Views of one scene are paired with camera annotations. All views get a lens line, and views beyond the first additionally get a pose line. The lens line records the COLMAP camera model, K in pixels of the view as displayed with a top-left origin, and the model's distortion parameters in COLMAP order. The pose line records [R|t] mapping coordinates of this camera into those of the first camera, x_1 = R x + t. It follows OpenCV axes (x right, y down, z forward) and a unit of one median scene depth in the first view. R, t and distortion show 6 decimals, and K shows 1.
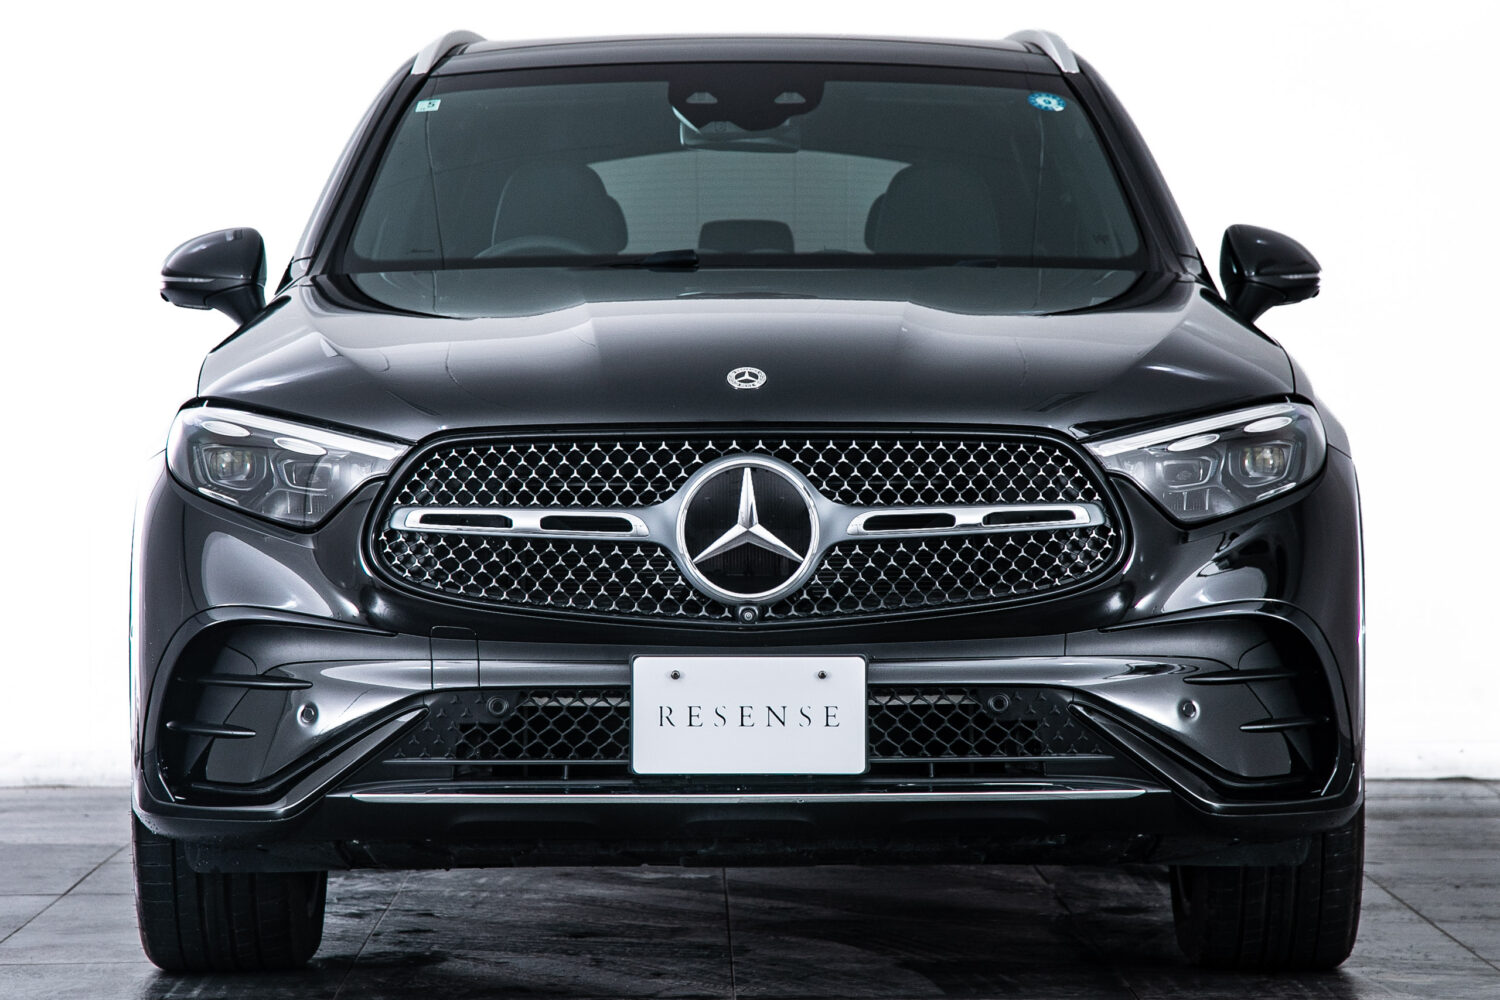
lens RADIAL K [[4811.5, 0, 767.5], [0, 4811.5, 494.6], [0, 0, 1]] dist [0.698248, 0.000000]
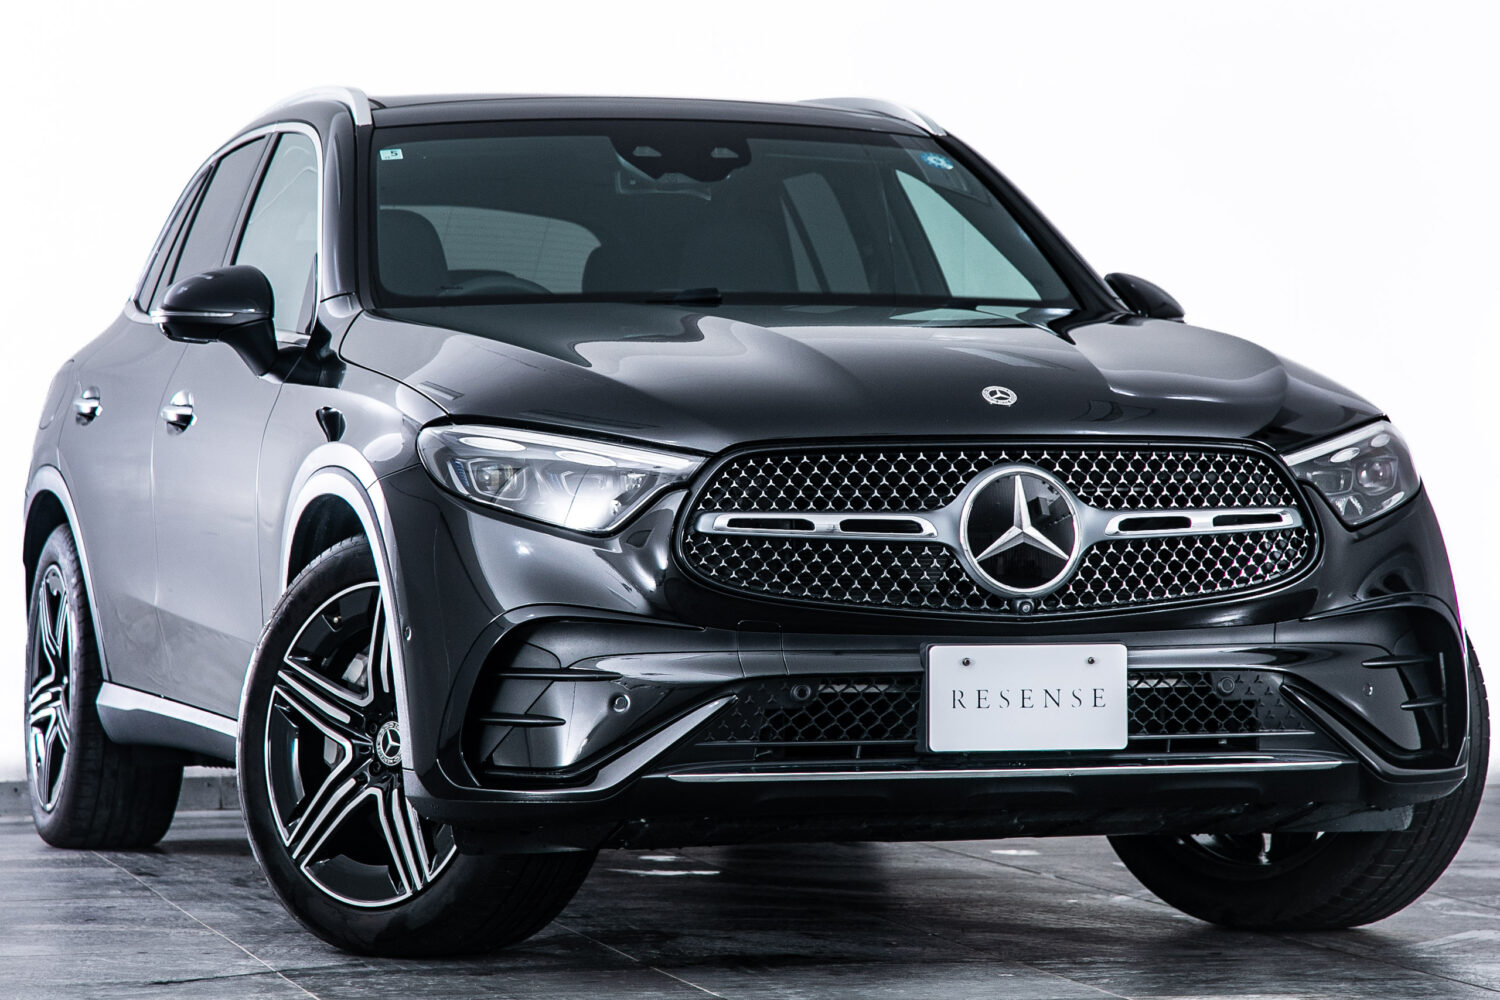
lens RADIAL K [[4811.5, 0, 741.3], [0, 4811.5, 454.8], [0, 0, 1]] dist [0.698248, 0.000000]
pose [[0.956222, 0.000811, 0.292642, -0.390145], [0.007393, 0.999610, -0.026926, 0.019134], [-0.292550, 0.027910, 0.955843, -0.047905]]
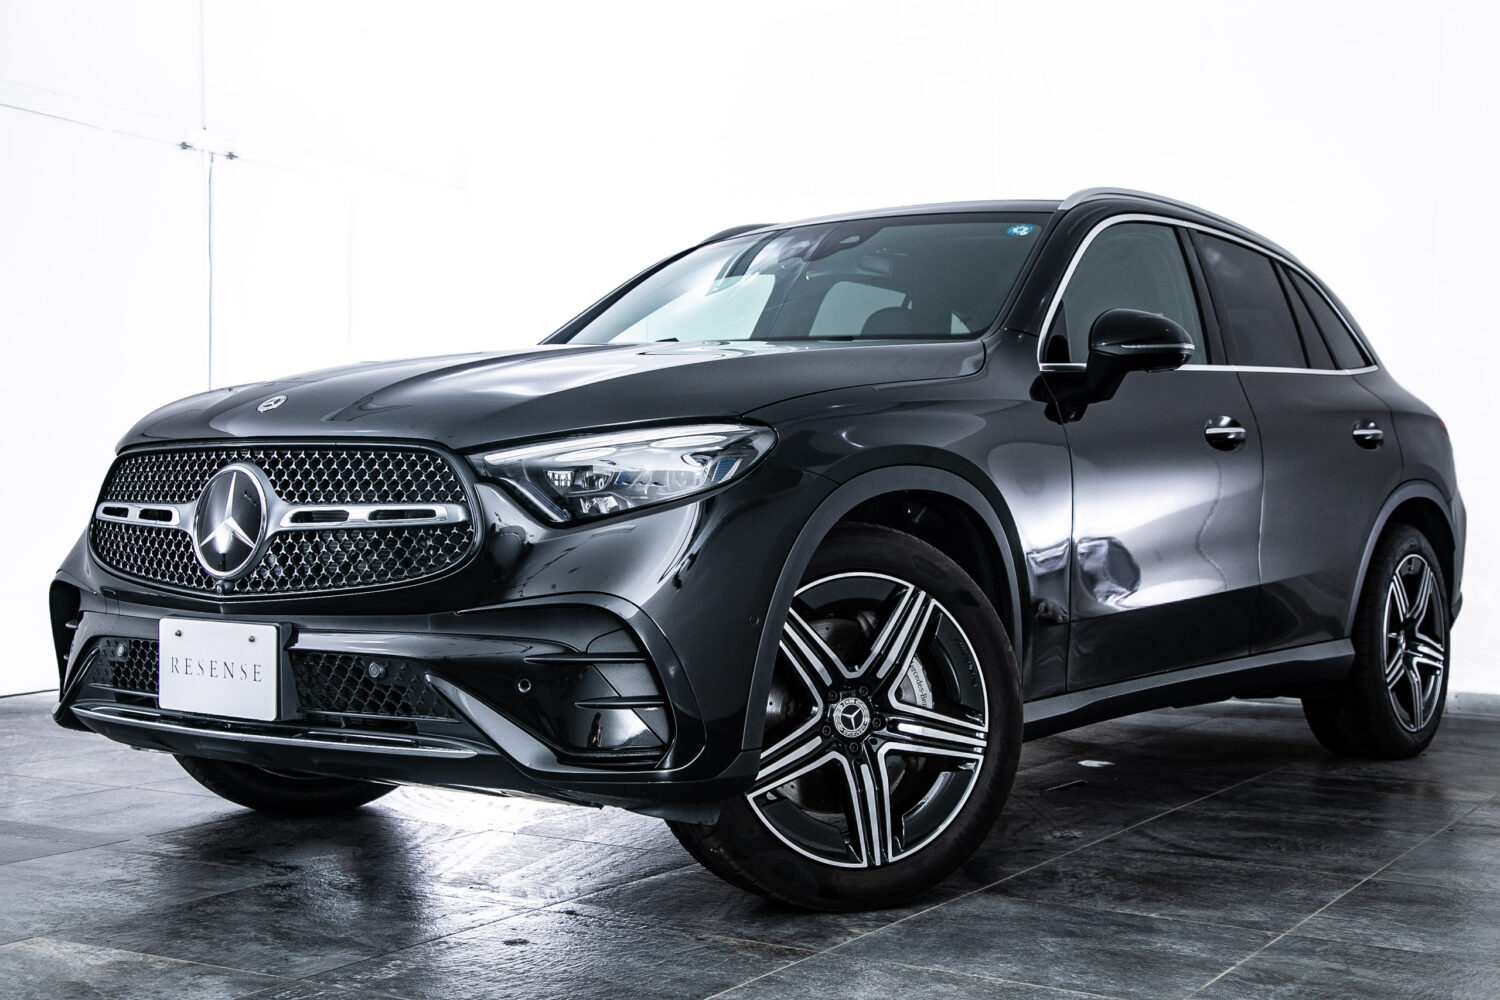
lens RADIAL K [[1844.0, 0, 757.7], [0, 1844.0, 491.6], [0, 0, 1]] dist [0.093907, 0.000000]
pose [[0.797434, 0.004693, -0.603387, 0.399232], [-0.021131, 0.999574, -0.020152, 0.006409], [0.603035, 0.028820, 0.797194, 0.689672]]
